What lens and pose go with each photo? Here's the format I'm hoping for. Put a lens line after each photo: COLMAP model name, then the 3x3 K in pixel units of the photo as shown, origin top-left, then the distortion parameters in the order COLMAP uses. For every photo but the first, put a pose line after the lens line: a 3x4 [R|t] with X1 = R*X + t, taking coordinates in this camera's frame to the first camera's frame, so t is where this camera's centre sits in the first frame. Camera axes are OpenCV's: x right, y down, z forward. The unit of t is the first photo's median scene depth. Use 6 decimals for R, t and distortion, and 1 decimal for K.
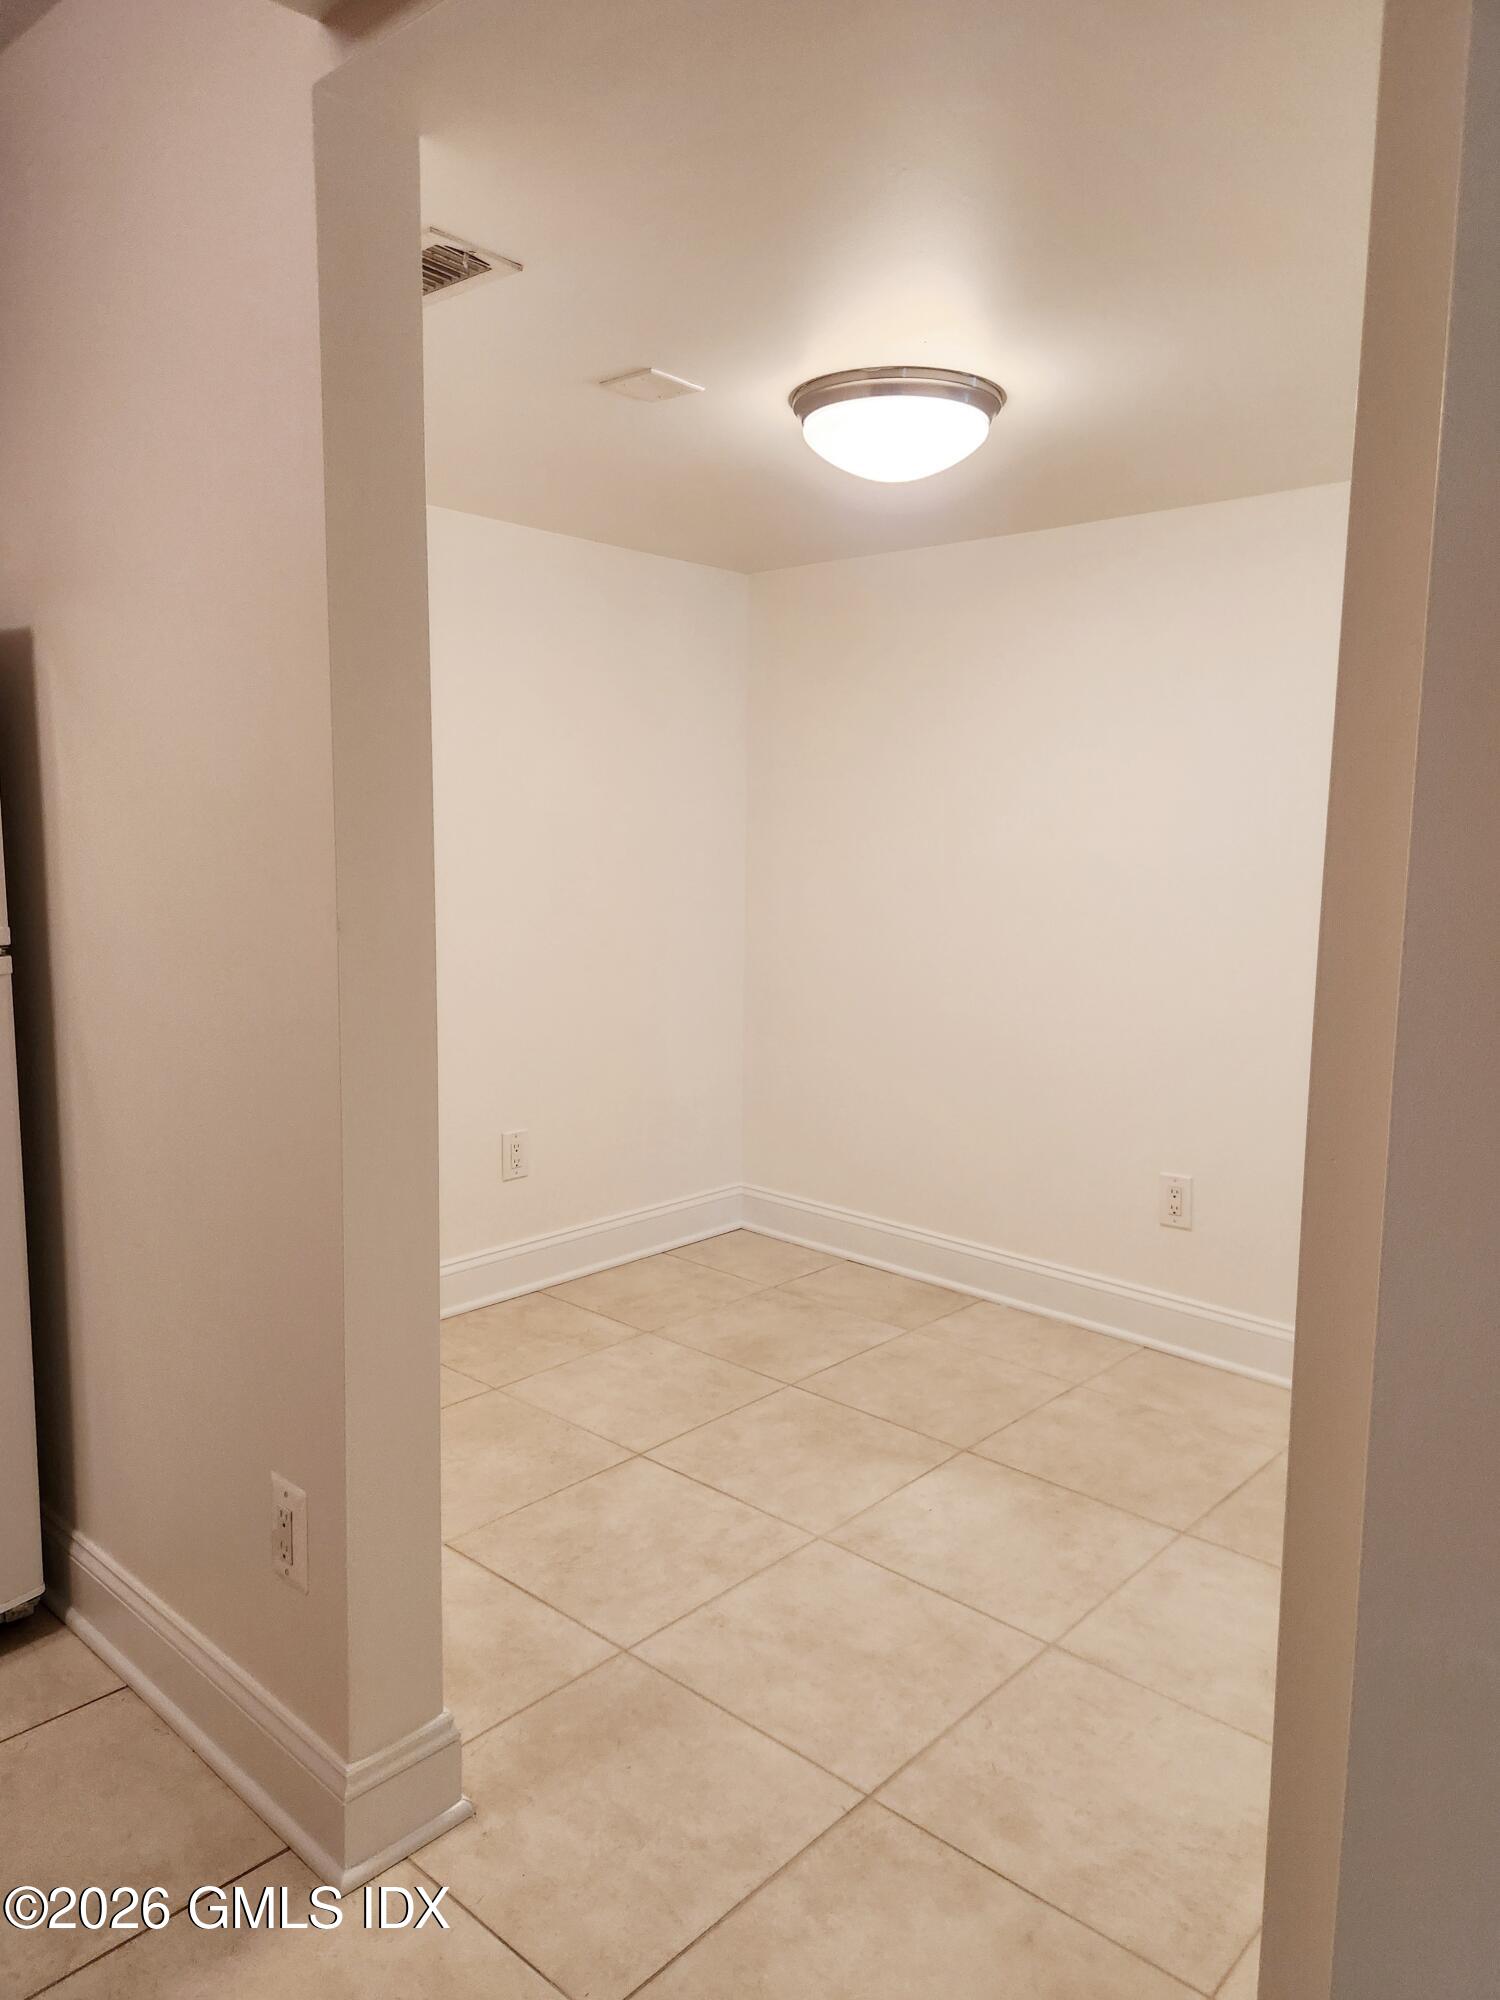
lens RADIAL K [[1374.6, 0, 747.0], [0, 1374.6, 1001.8], [0, 0, 1]] dist [0.024356, -0.013293]
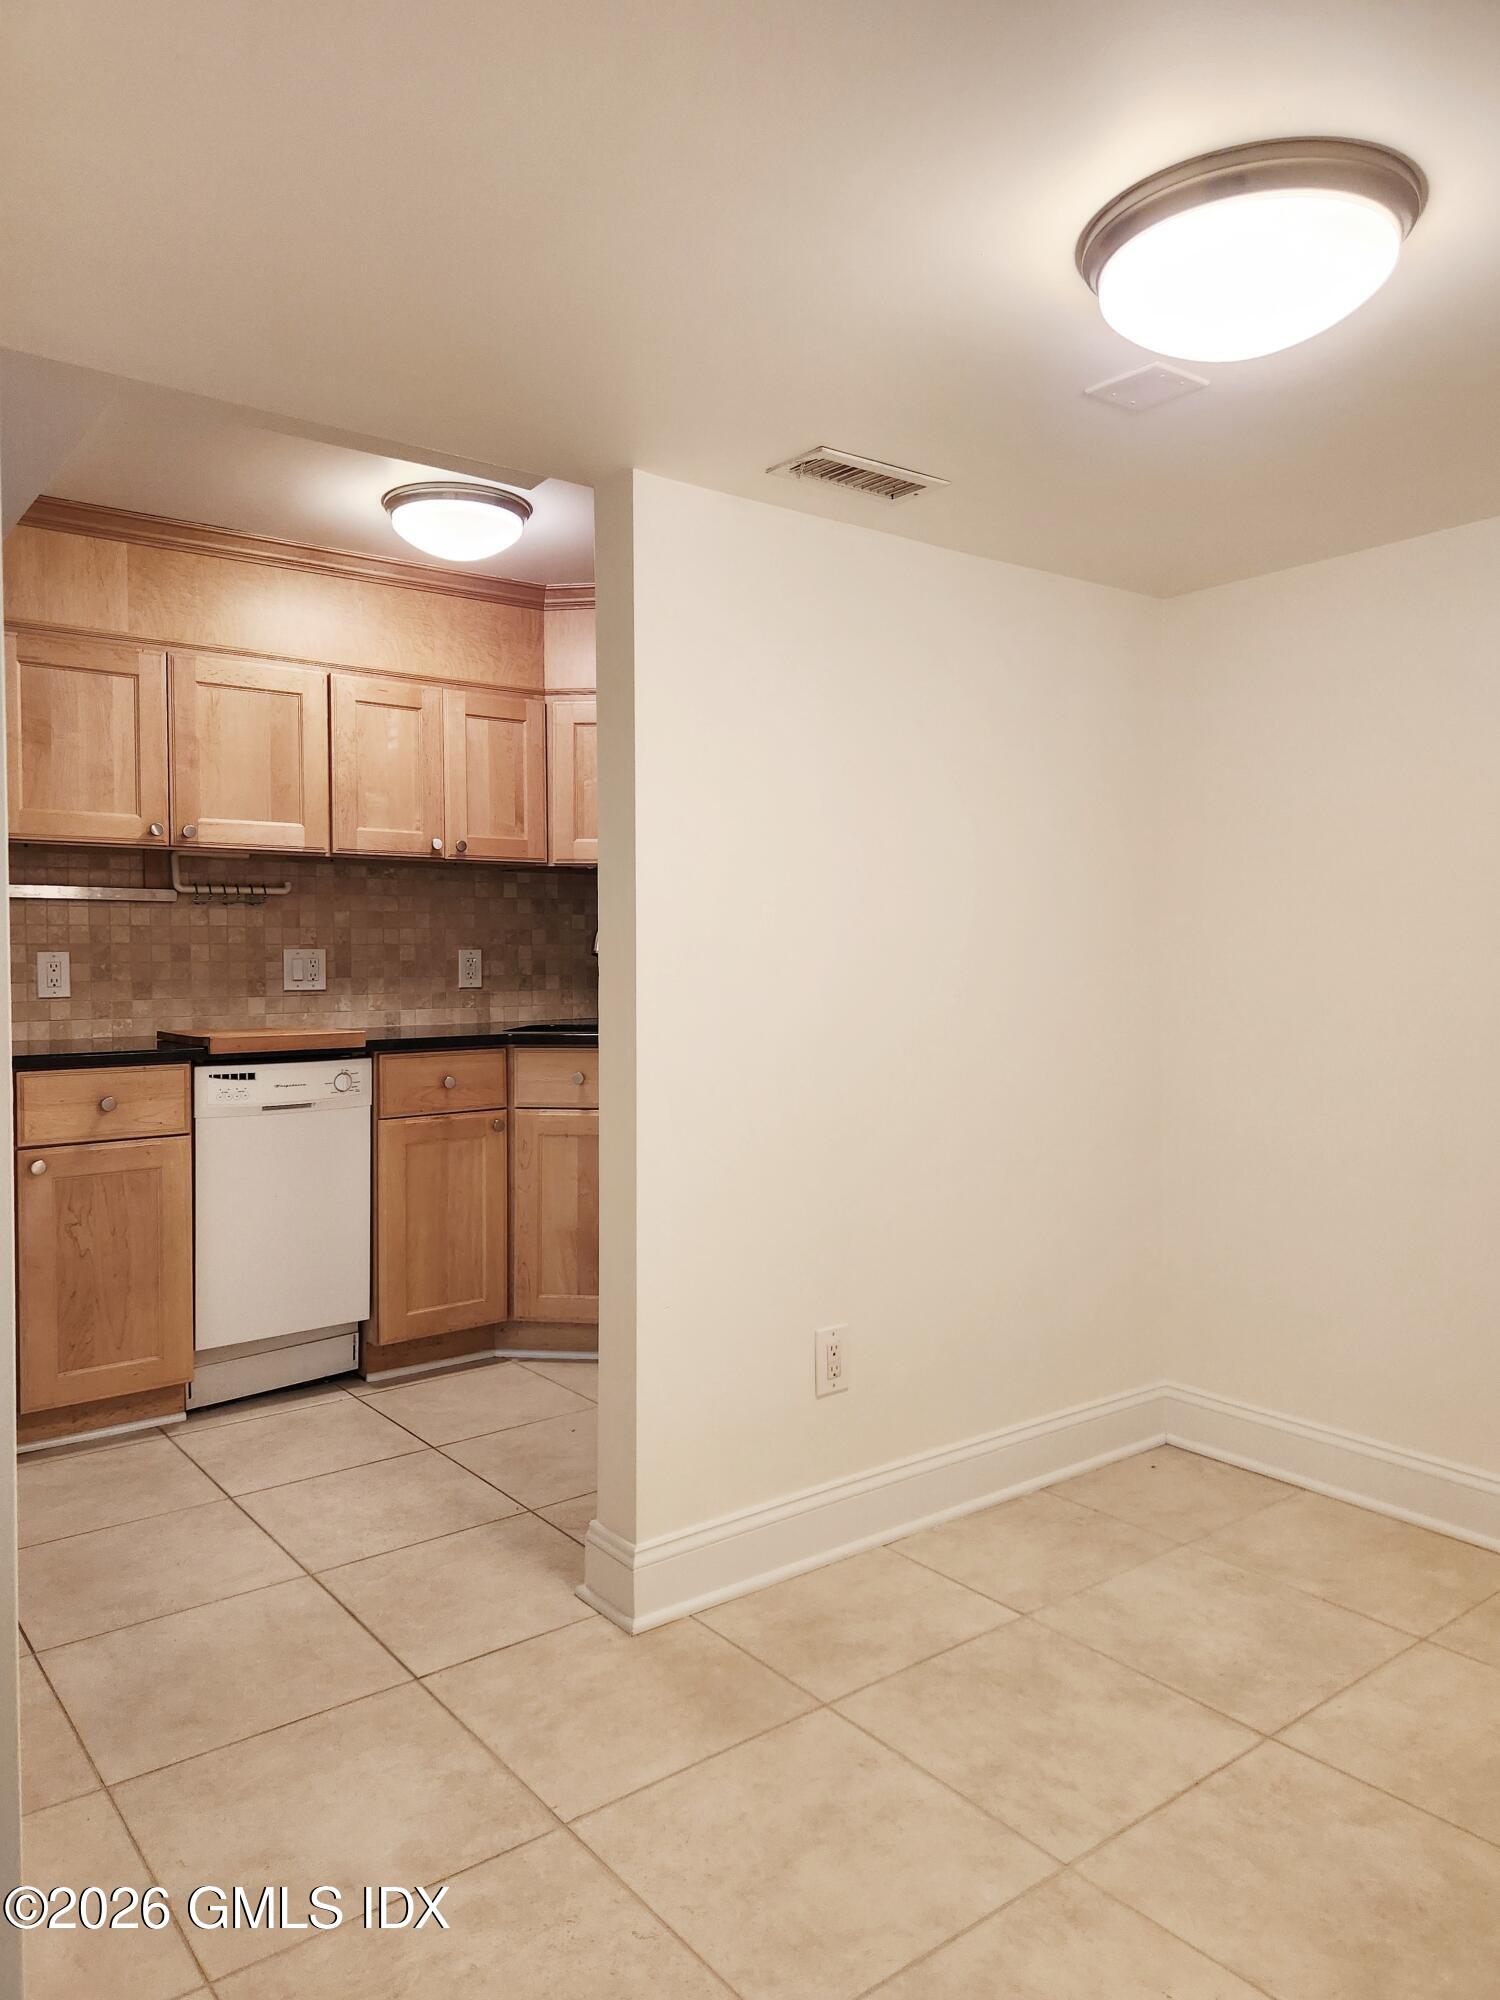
lens RADIAL K [[1374.6, 0, 770.2], [0, 1374.6, 997.5], [0, 0, 1]] dist [0.024356, -0.013293]
pose [[-0.158935, 0.020117, -0.987084, 0.860752], [-0.126802, 0.991096, 0.040616, -0.078629], [0.979112, 0.131620, -0.154969, 0.989341]]
